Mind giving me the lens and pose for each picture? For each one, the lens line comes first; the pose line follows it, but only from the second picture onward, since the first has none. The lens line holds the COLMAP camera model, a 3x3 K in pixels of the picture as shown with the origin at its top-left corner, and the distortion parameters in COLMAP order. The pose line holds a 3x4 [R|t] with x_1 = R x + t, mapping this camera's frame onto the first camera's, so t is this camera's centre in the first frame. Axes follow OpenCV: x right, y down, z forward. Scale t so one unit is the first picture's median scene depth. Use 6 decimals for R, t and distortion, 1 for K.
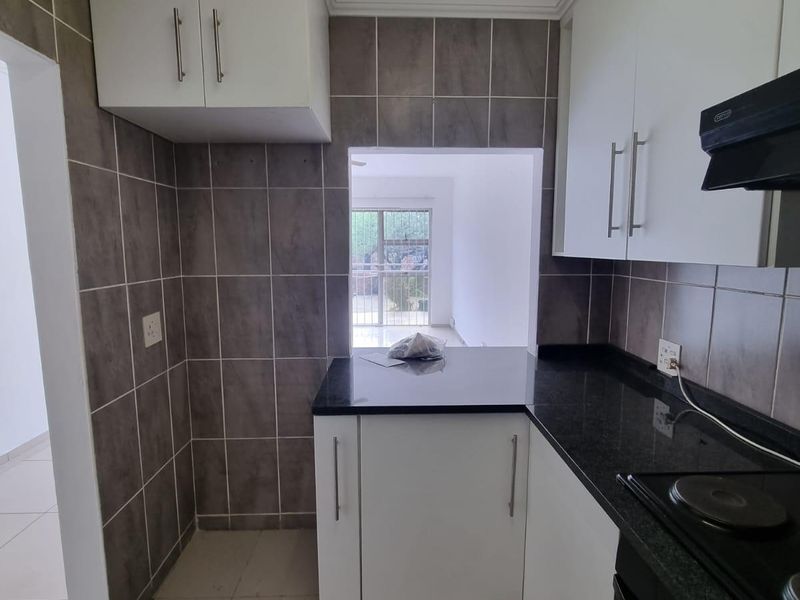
lens RADIAL K [[441.7, 0, 401.0], [0, 441.7, 296.3], [0, 0, 1]] dist [-0.000360, 0.000391]
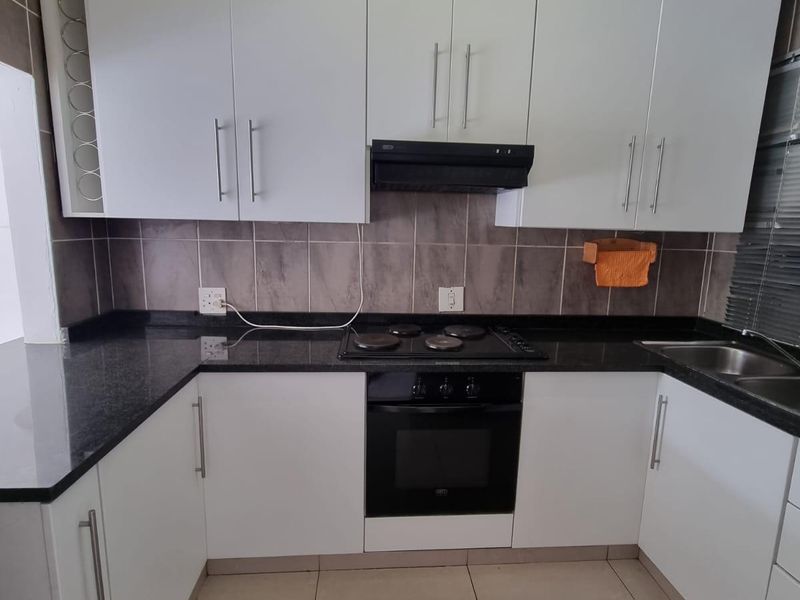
lens RADIAL K [[441.7, 0, 401.2], [0, 441.7, 302.3], [0, 0, 1]] dist [-0.000360, 0.000391]
pose [[-0.041973, -0.169929, 0.984562, -0.625738], [0.088833, 0.980893, 0.173082, -0.024740], [-0.995162, 0.094726, -0.026076, 0.477460]]
